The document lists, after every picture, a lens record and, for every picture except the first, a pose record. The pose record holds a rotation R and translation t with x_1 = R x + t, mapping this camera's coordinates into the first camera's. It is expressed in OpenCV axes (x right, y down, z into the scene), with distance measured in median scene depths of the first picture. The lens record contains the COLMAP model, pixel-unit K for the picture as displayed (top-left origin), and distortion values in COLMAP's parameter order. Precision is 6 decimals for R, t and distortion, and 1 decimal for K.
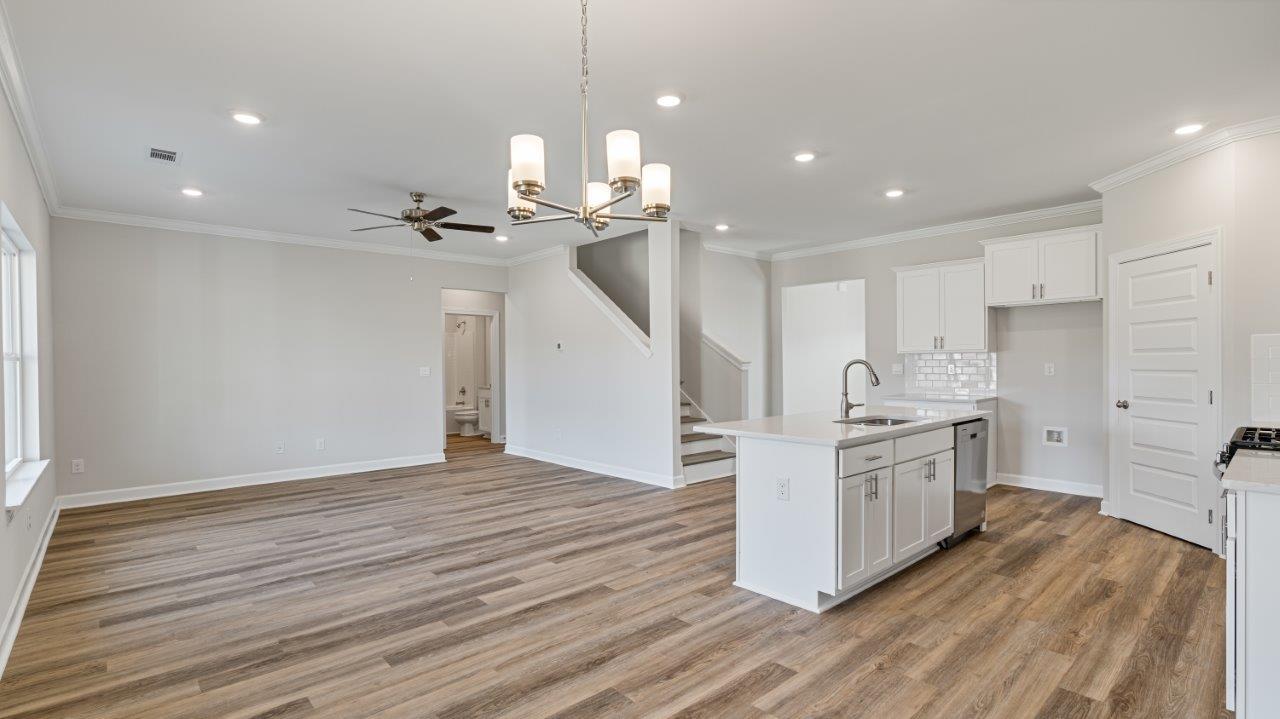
lens RADIAL K [[586.0, 0, 636.8], [0, 586.0, 374.5], [0, 0, 1]] dist [-0.008470, 0.001254]
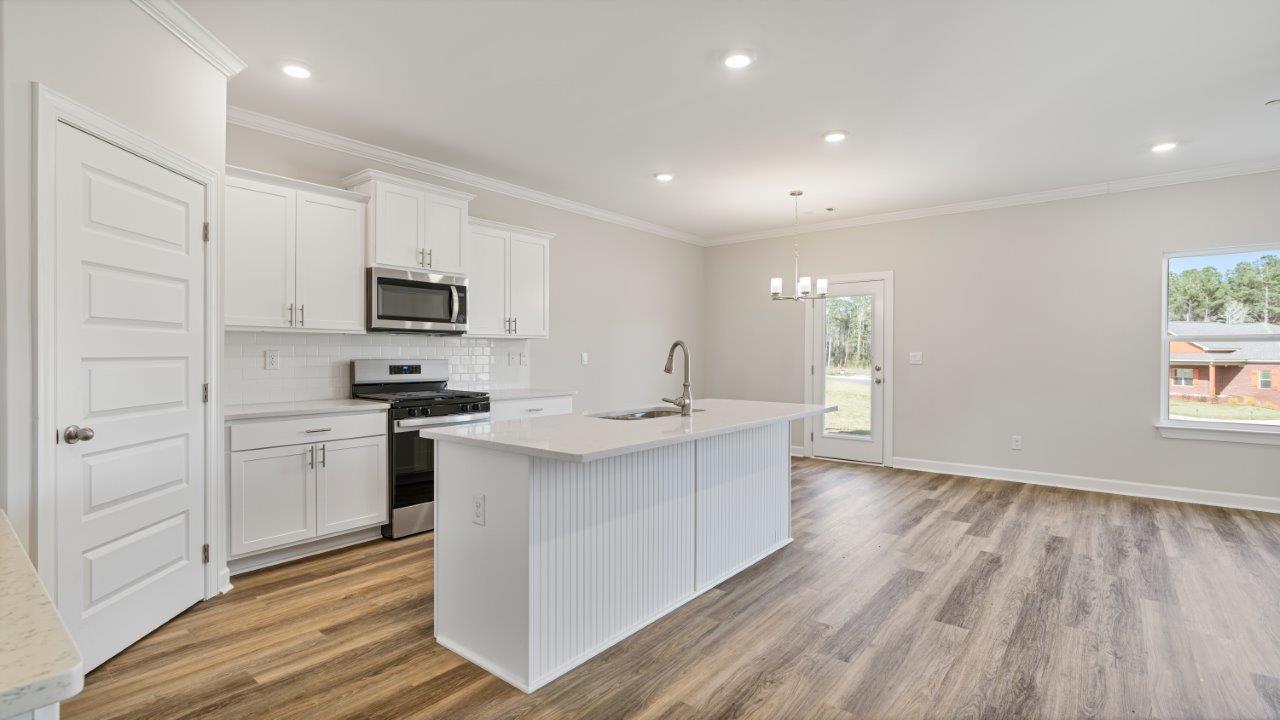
lens RADIAL K [[585.3, 0, 637.1], [0, 585.3, 356.5], [0, 0, 1]] dist [-0.005272, 0.000573]
pose [[-0.987725, 0.005475, -0.156107, 0.500997], [0.001615, 0.999690, 0.024842, -0.021028], [0.156195, 0.024285, -0.987428, 1.618119]]
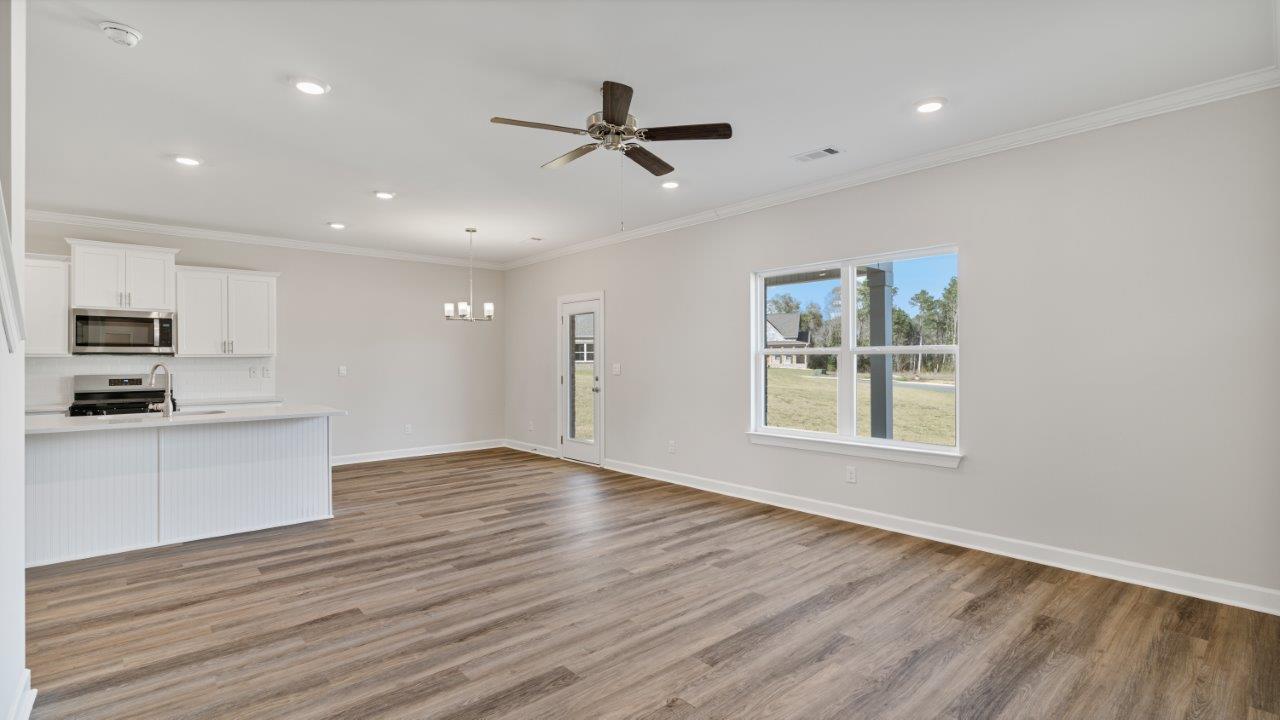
lens RADIAL K [[585.3, 0, 637.1], [0, 585.3, 356.5], [0, 0, 1]] dist [-0.005272, 0.000573]
pose [[-0.999872, 0.012436, 0.010028, -0.470142], [0.012569, 0.999831, 0.013397, -0.036377], [-0.009859, 0.013521, -0.999860, 1.899415]]
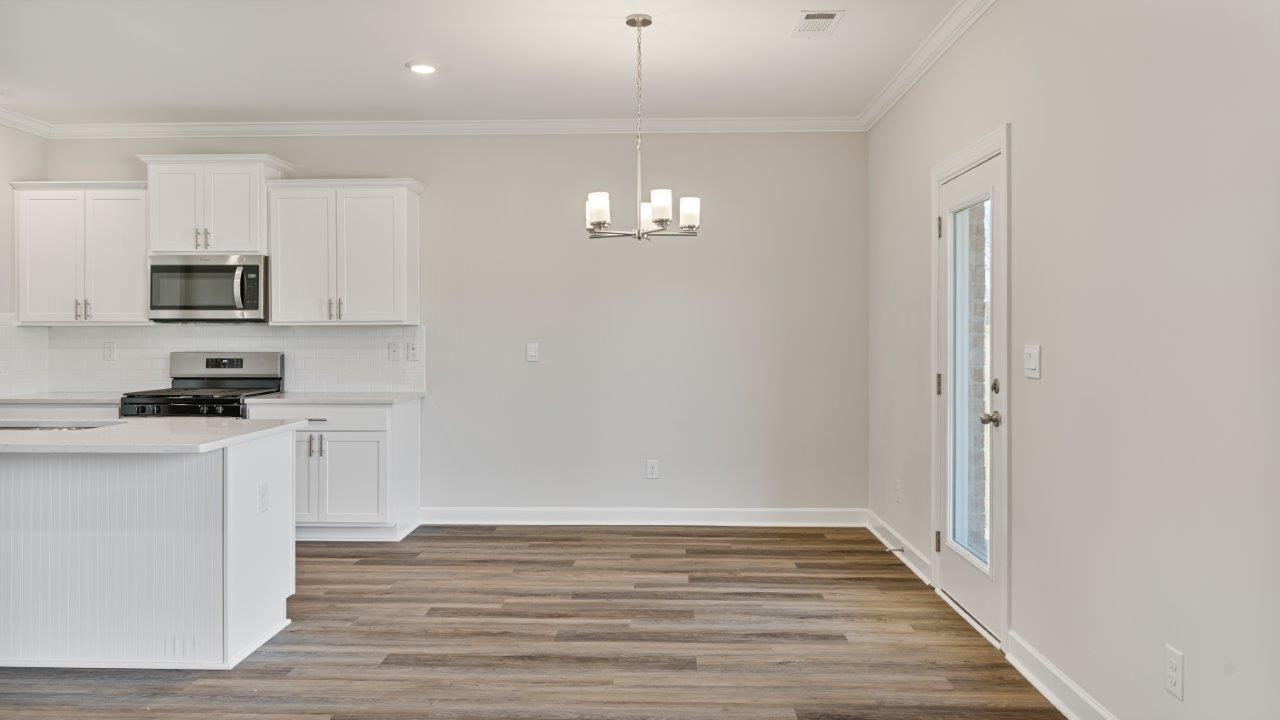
lens RADIAL K [[882.4, 0, 640.4], [0, 882.4, 332.5], [0, 0, 1]] dist [-0.001919, 0.001835]
pose [[-0.722892, 0.011102, 0.690872, -0.680392], [0.019558, 0.999799, 0.004398, -0.014951], [-0.690685, 0.016691, -0.722963, 1.093740]]
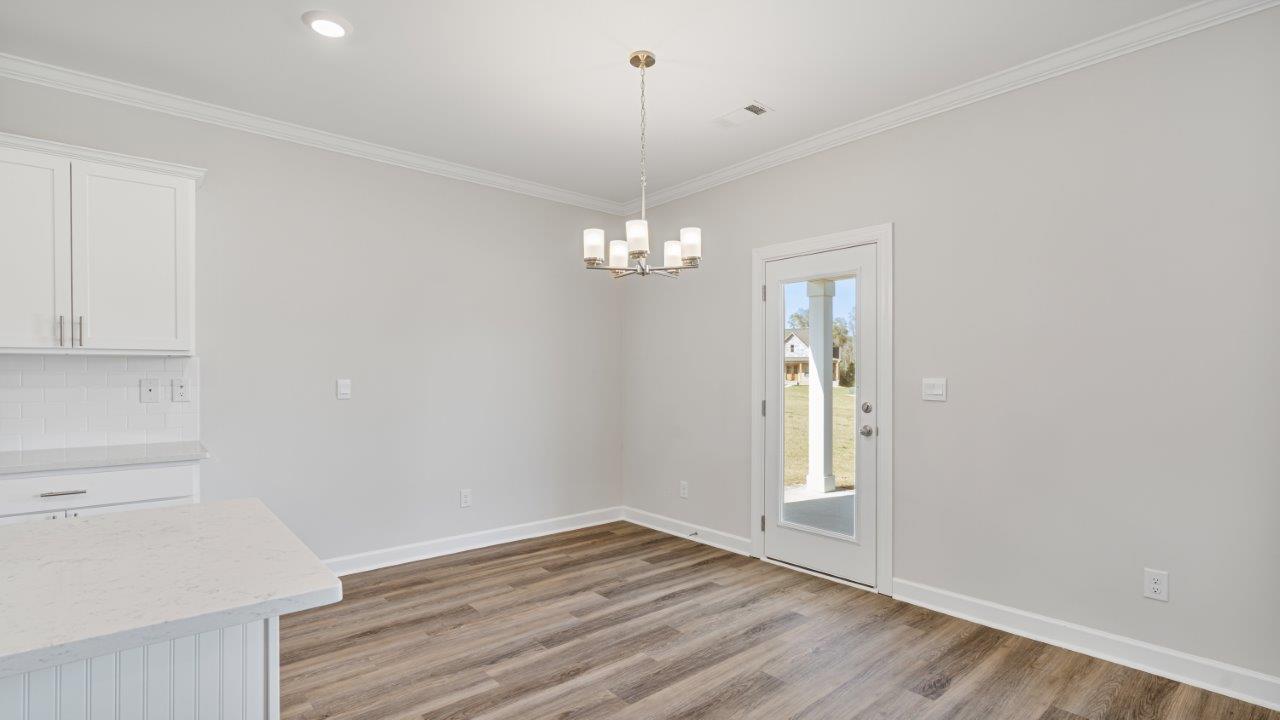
lens RADIAL K [[586.0, 0, 636.8], [0, 586.0, 375.0], [0, 0, 1]] dist [-0.008470, 0.001254]
pose [[-0.999654, 0.006654, 0.025448, -0.044785], [0.007085, 0.999832, 0.016903, -0.013325], [-0.025331, 0.017077, -0.999533, 1.049121]]
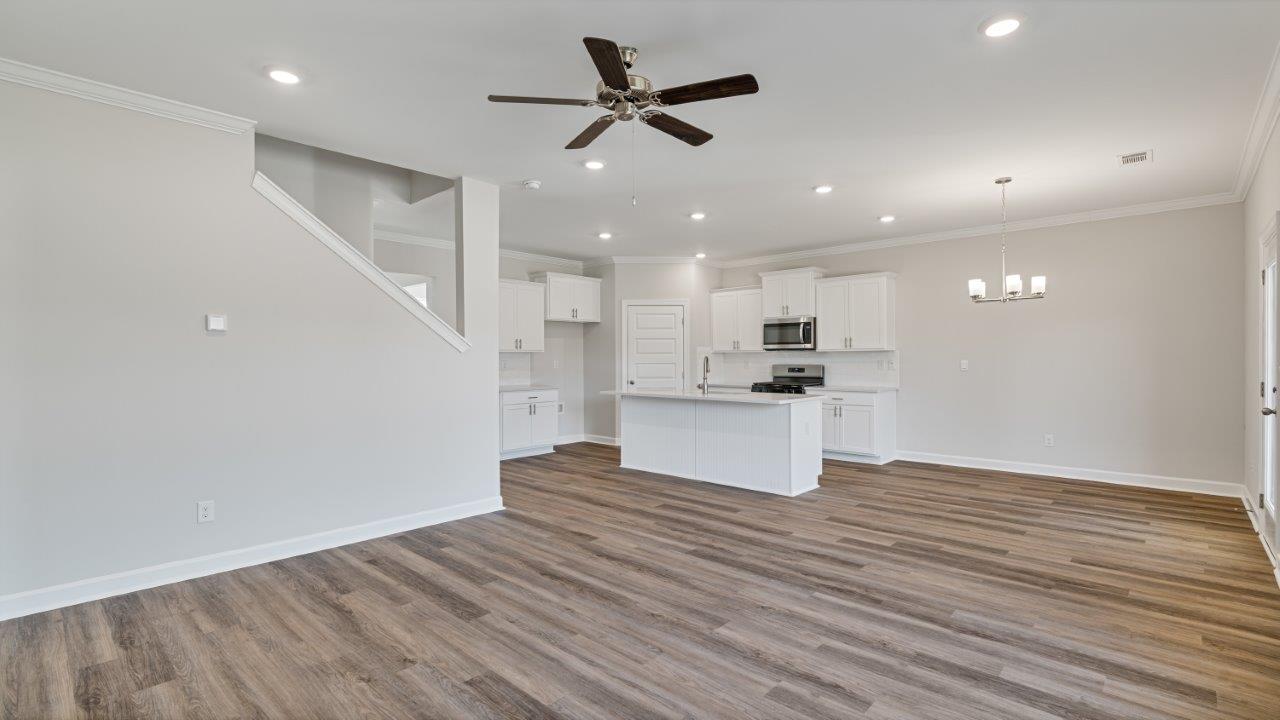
lens RADIAL K [[585.3, 0, 637.1], [0, 585.3, 356.5], [0, 0, 1]] dist [-0.005272, 0.000573]
pose [[-0.081465, 0.009424, 0.996632, -1.086364], [0.024845, 0.999664, -0.007422, -0.015871], [-0.996366, 0.024156, -0.081672, 1.207402]]
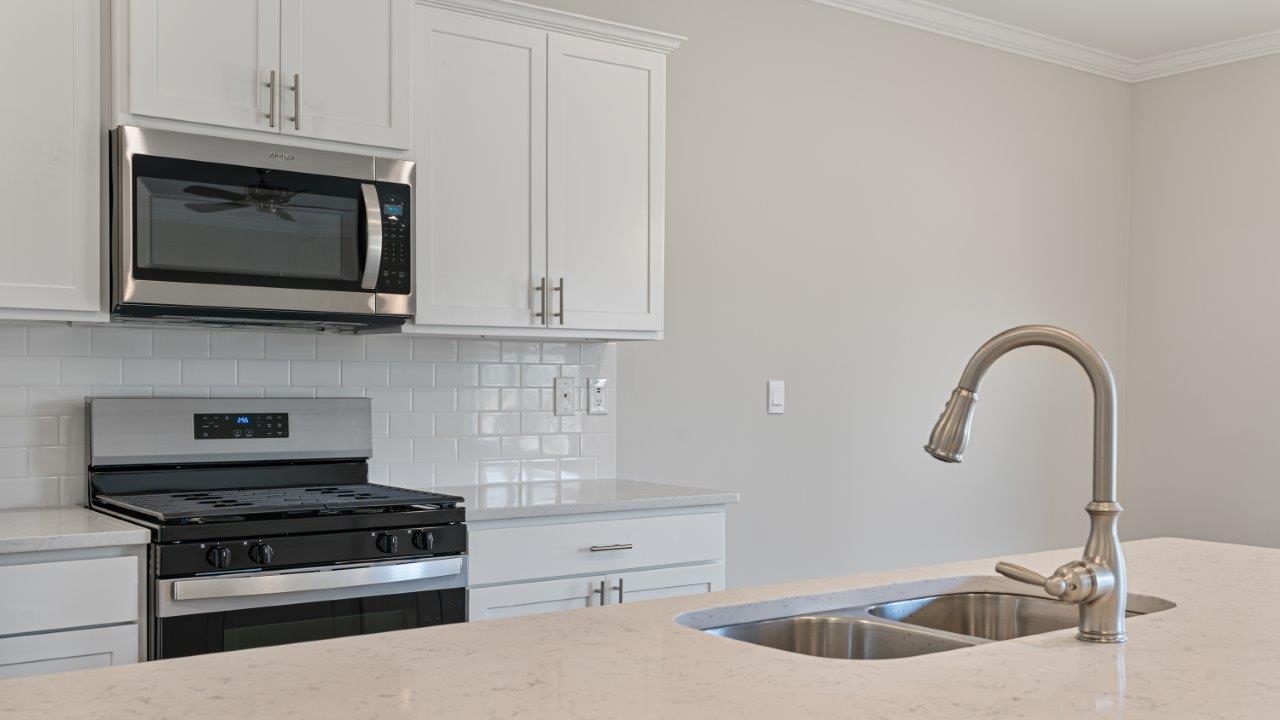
lens RADIAL K [[1283.3, 0, 620.7], [0, 1283.3, 397.4], [0, 0, 1]] dist [0.054080, 0.003230]
pose [[-0.995611, 0.000140, 0.093591, 0.435437], [0.002908, 0.999562, 0.029441, -0.013523], [-0.093546, 0.029584, -0.995175, 1.314683]]
